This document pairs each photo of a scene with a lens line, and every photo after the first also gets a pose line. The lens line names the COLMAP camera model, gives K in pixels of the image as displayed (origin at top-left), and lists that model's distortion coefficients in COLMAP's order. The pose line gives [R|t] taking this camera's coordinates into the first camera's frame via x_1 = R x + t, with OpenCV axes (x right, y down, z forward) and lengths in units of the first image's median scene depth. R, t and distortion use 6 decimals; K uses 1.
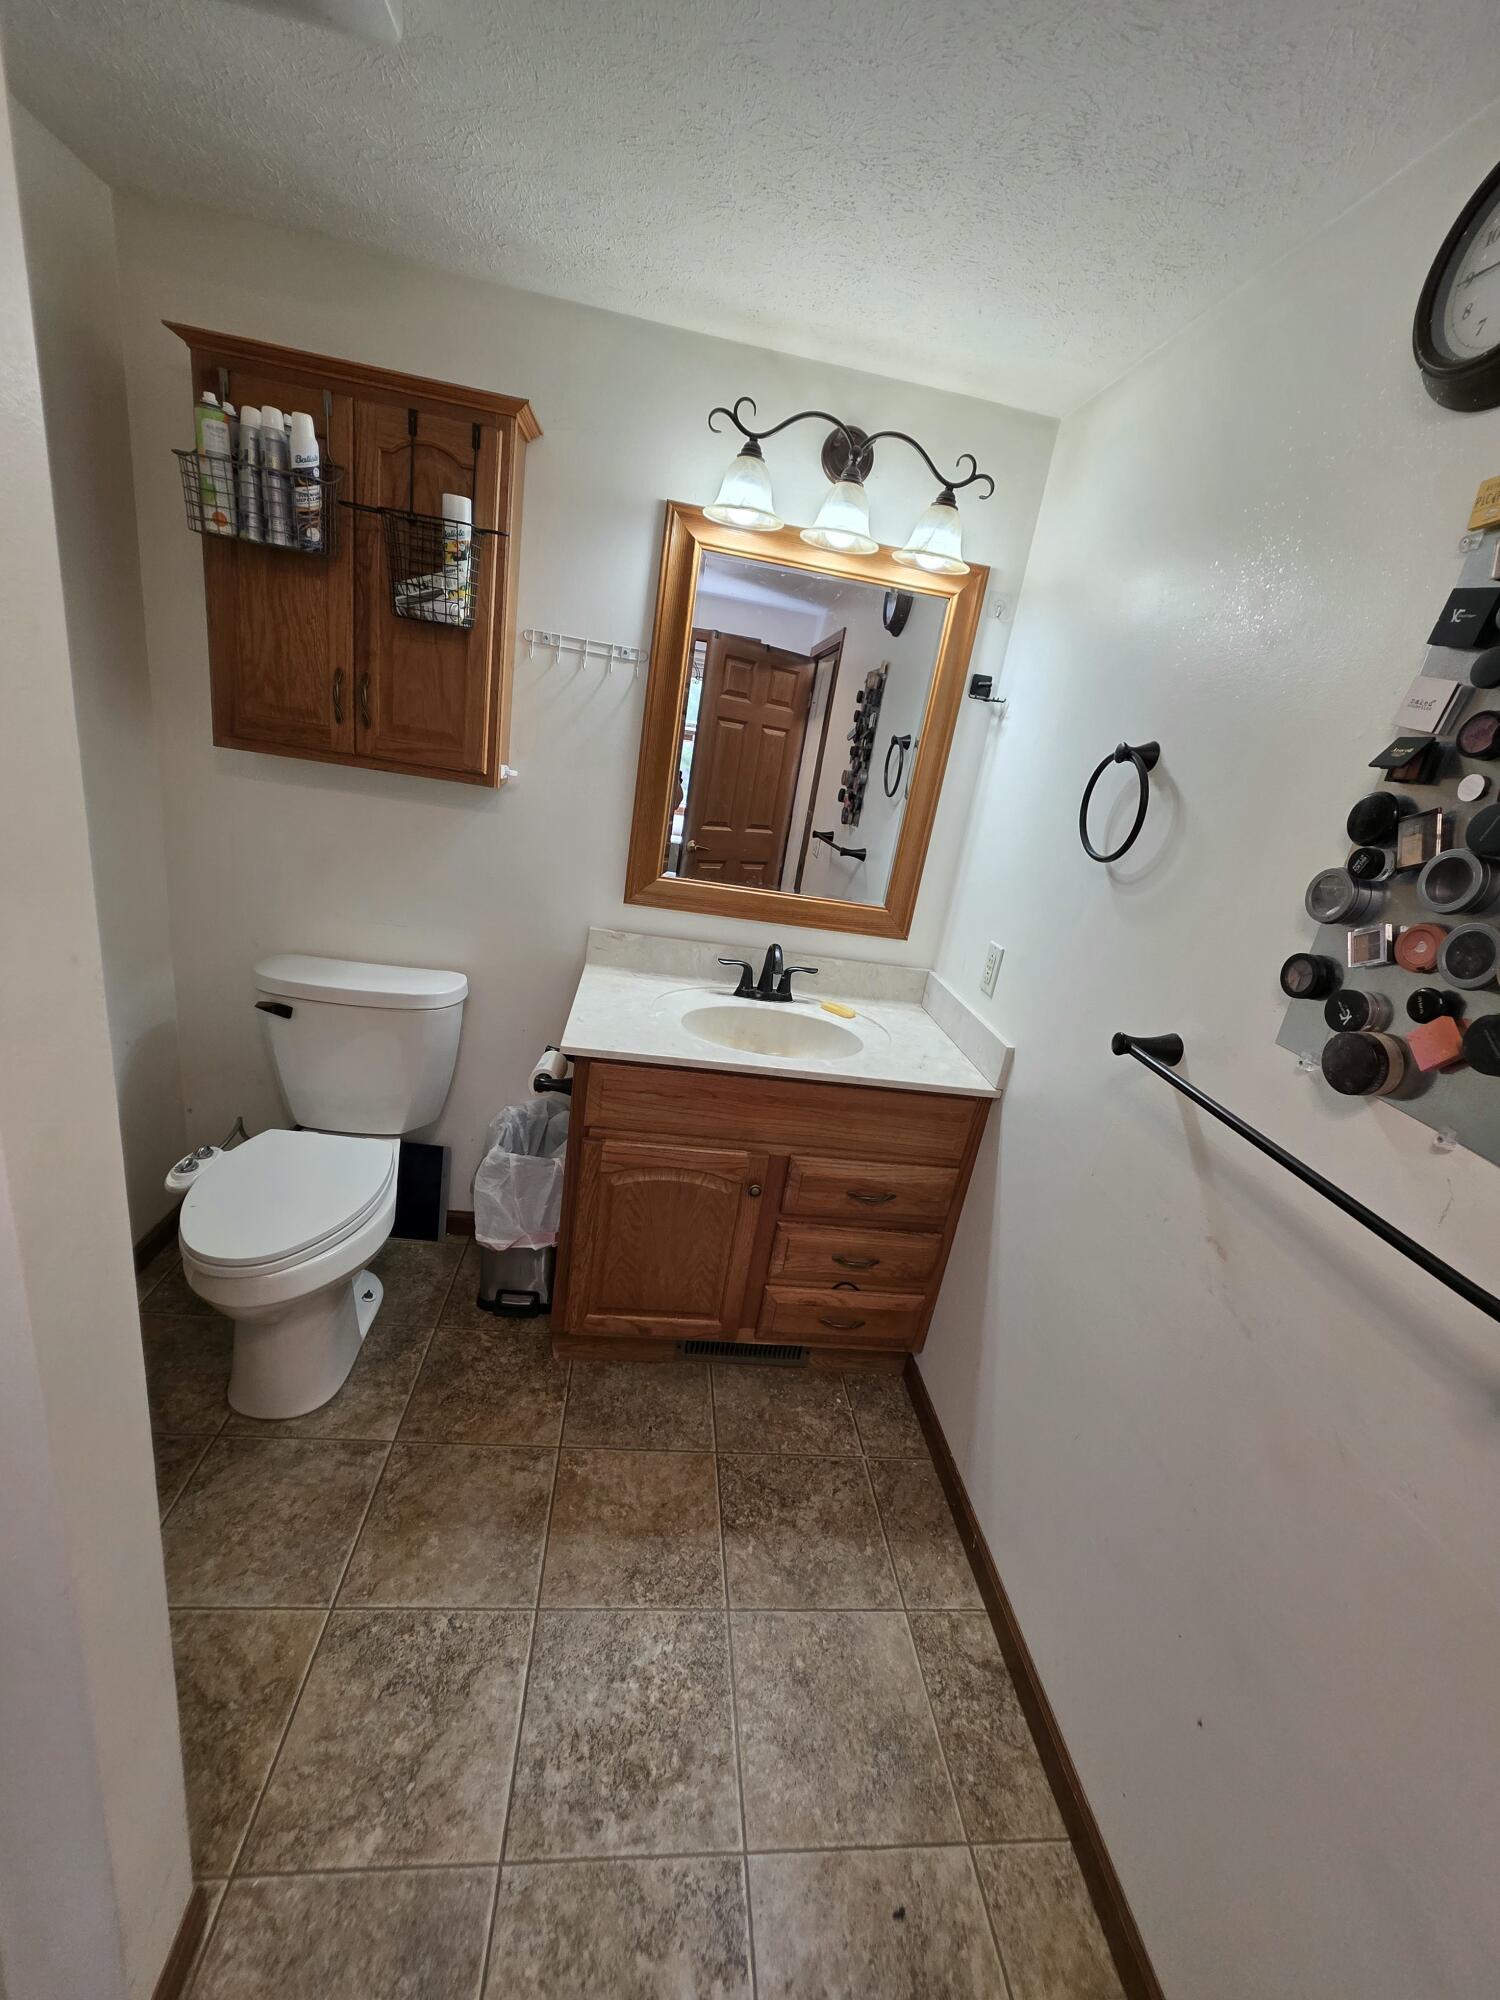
lens RADIAL K [[798.2, 0, 739.6], [0, 798.2, 996.1], [0, 0, 1]] dist [0.003205, 0.000661]
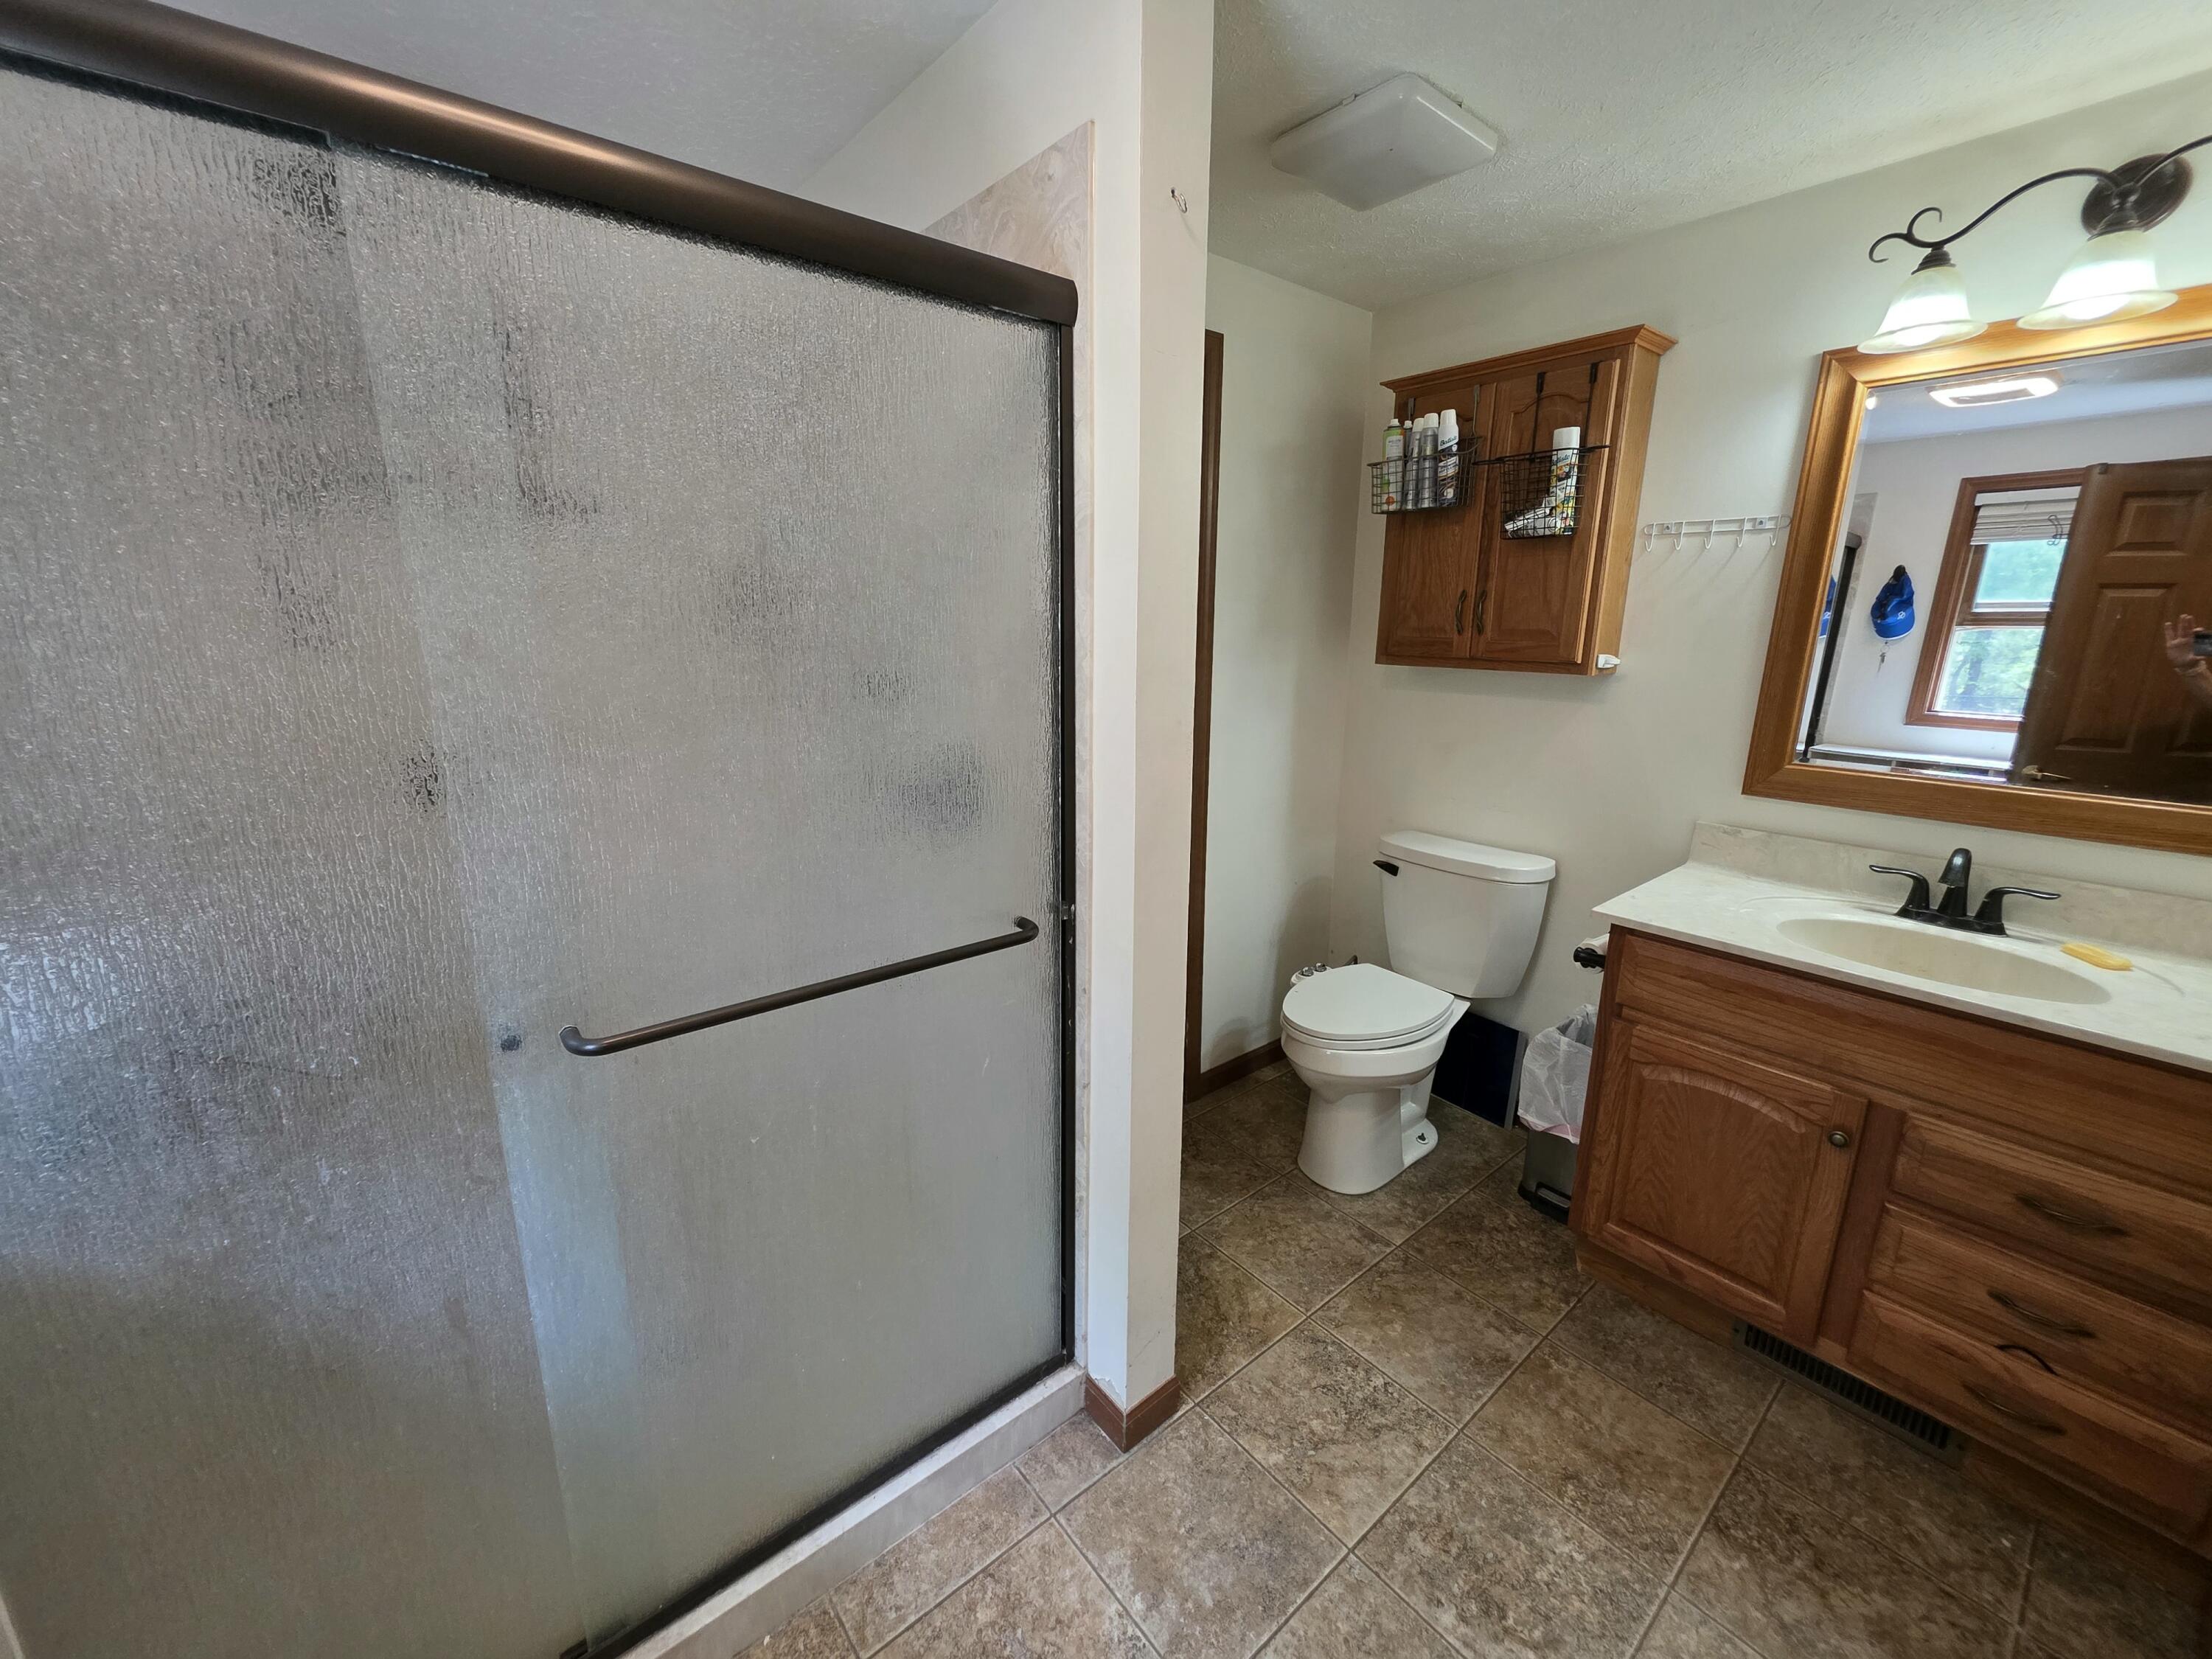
lens RADIAL K [[882.8, 0, 1106.3], [0, 882.8, 827.2], [0, 0, 1]] dist [0.003205, 0.000661]
pose [[0.550422, 0.046988, -0.833563, 0.342291], [-0.188879, 0.979538, -0.069505, 0.144105], [0.813241, 0.195700, 0.548034, -0.122372]]
